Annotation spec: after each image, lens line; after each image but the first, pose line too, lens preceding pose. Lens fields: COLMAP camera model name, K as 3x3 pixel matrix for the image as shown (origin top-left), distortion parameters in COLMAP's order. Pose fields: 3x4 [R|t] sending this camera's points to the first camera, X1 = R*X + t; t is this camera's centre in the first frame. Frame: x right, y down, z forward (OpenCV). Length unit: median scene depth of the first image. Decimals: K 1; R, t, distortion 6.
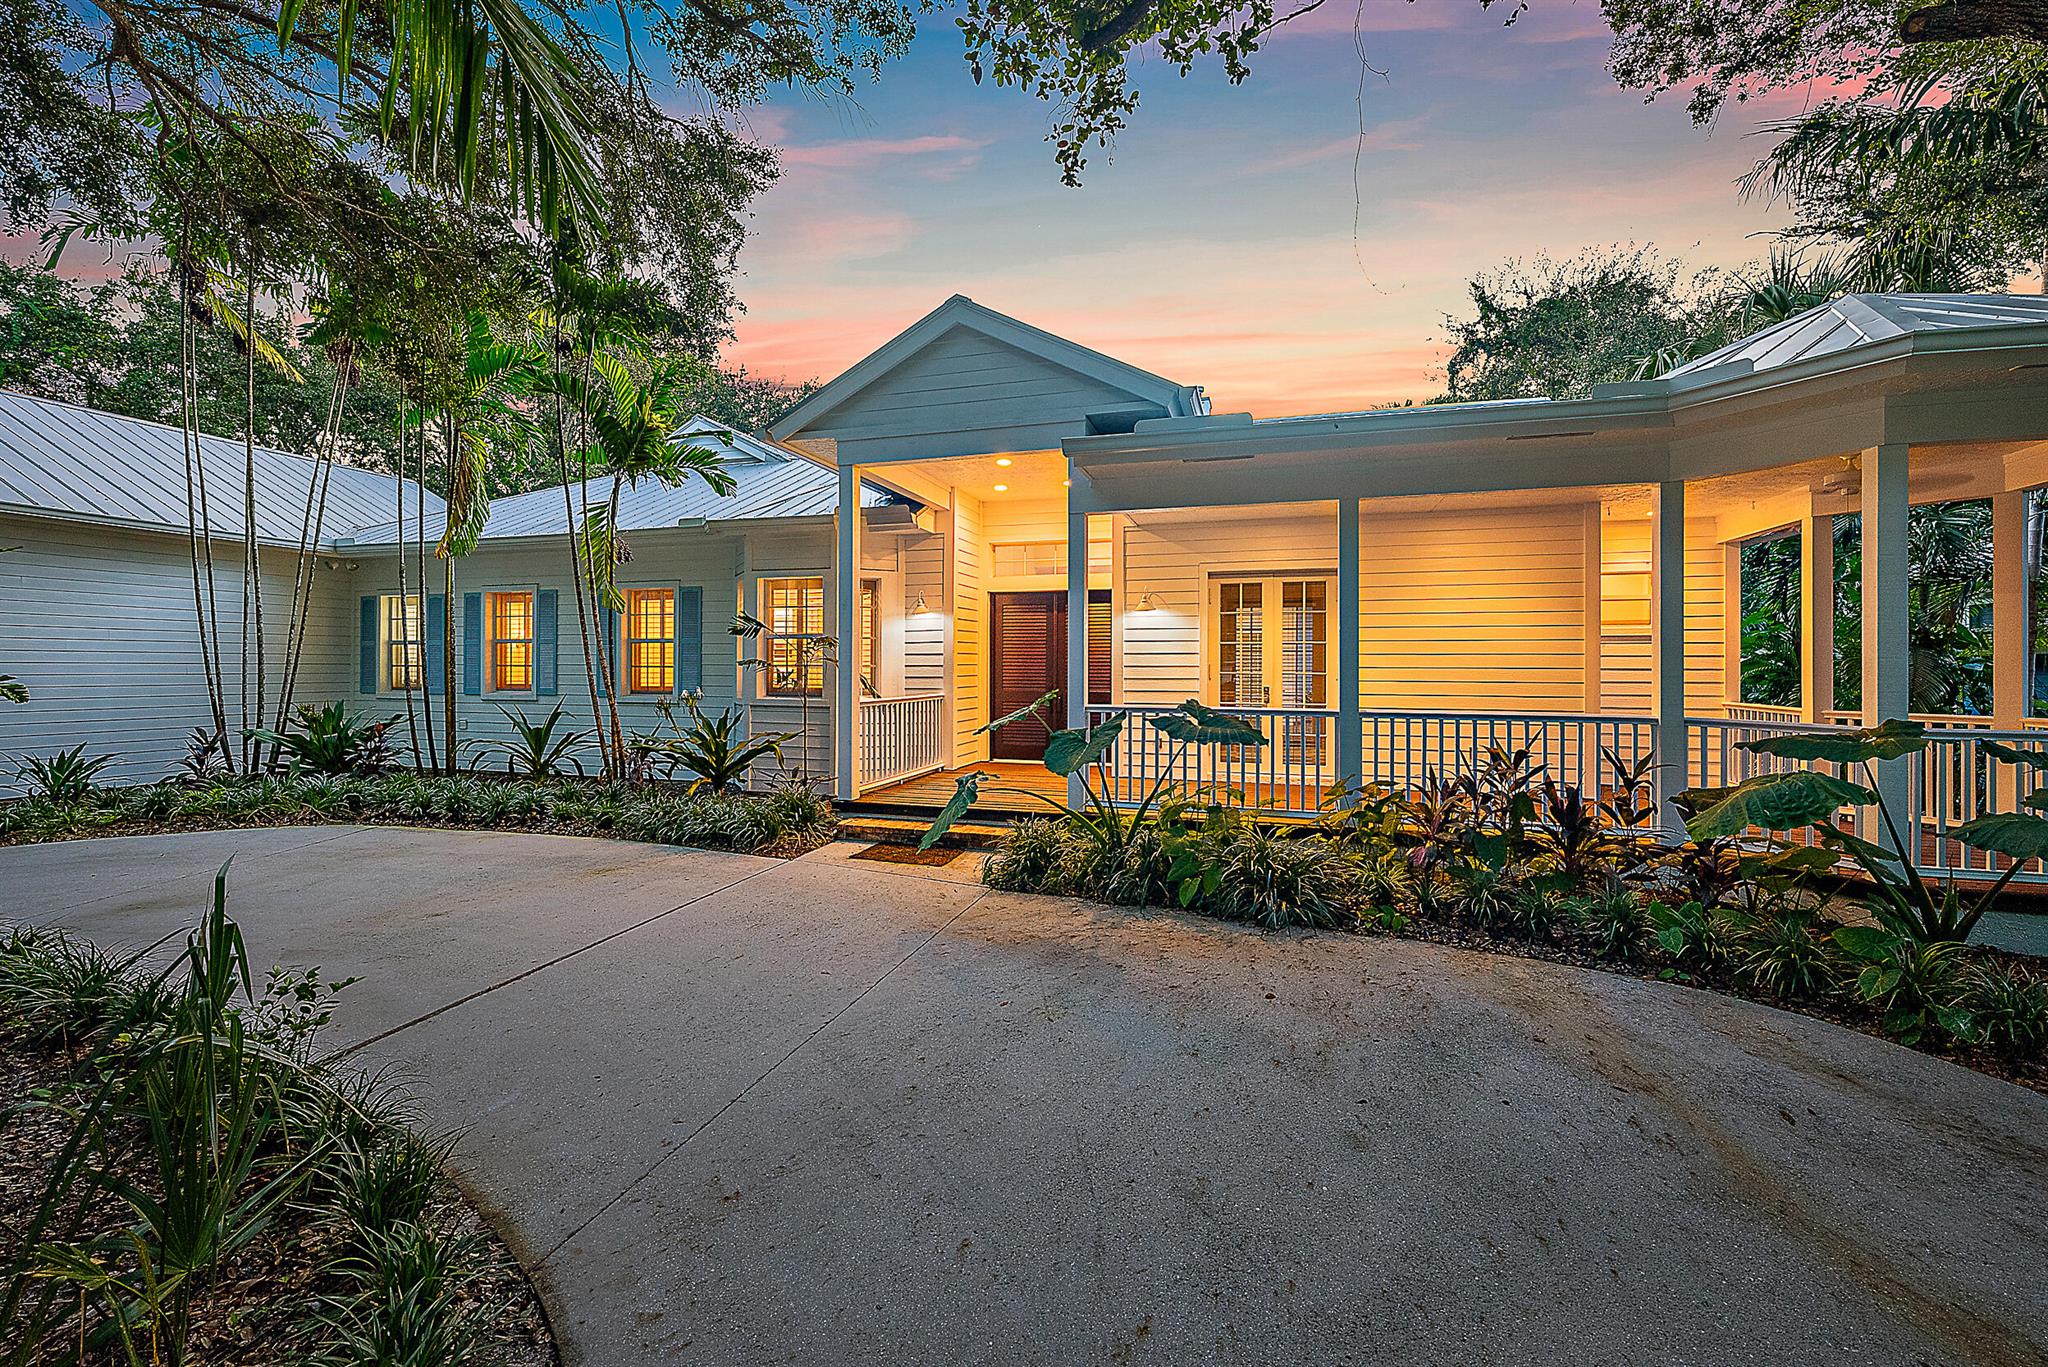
lens RADIAL K [[828.2, 0, 1024.0], [0, 828.2, 678.8], [0, 0, 1]] dist [-0.002570, -0.000121]
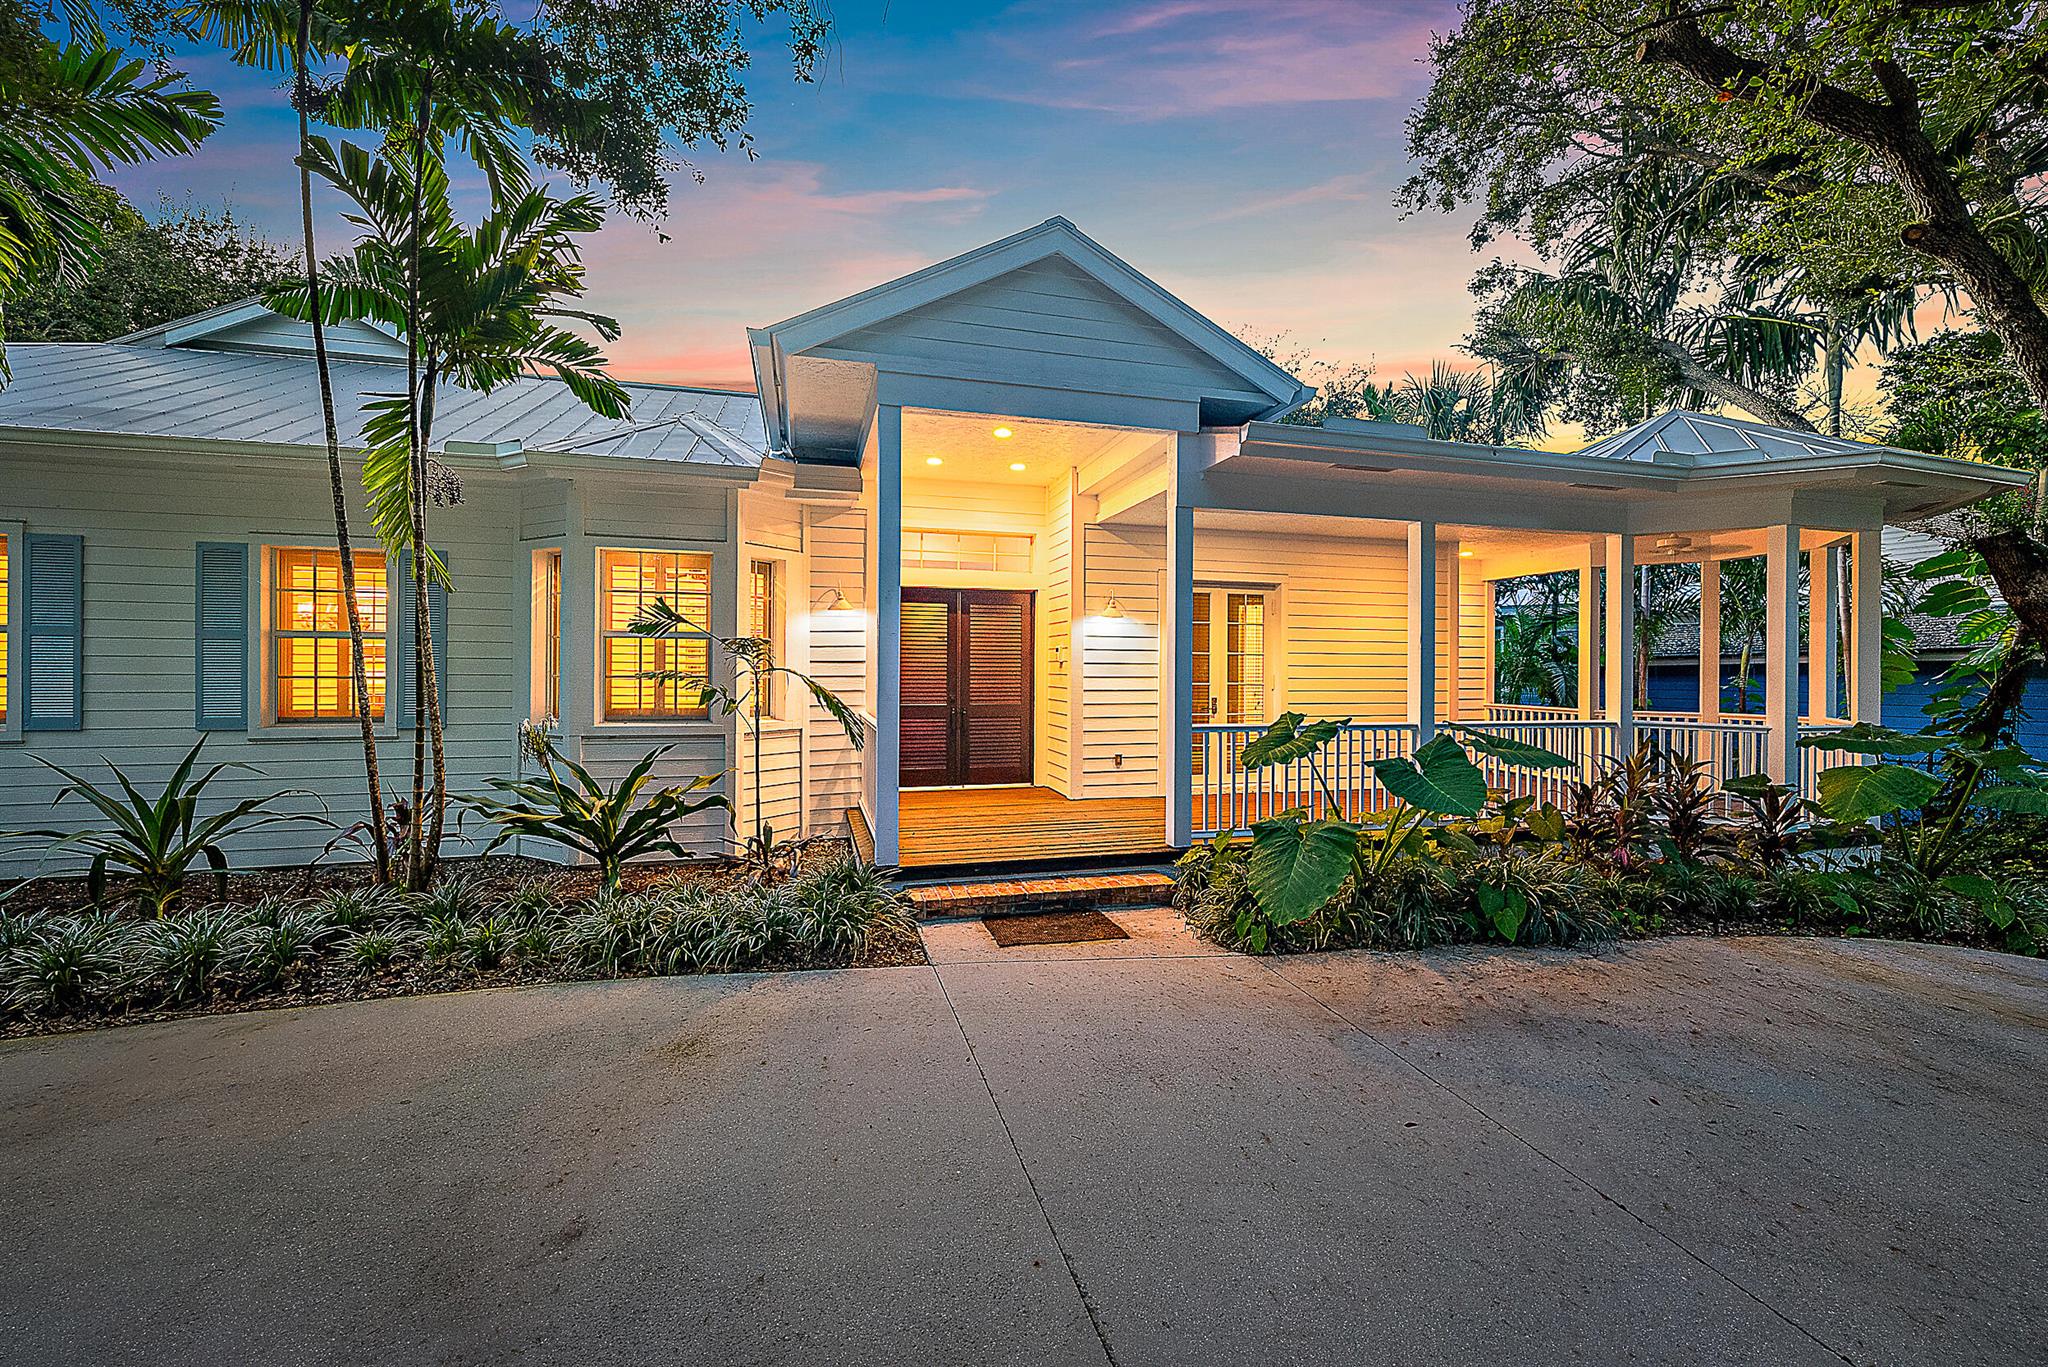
lens RADIAL K [[828.2, 0, 1028.6], [0, 828.2, 684.4], [0, 0, 1]] dist [-0.002570, -0.000121]
pose [[0.843240, -0.009476, 0.537454, -0.530264], [0.004247, 0.999931, 0.010966, -0.021833], [-0.537521, -0.006964, 0.843222, 0.337956]]
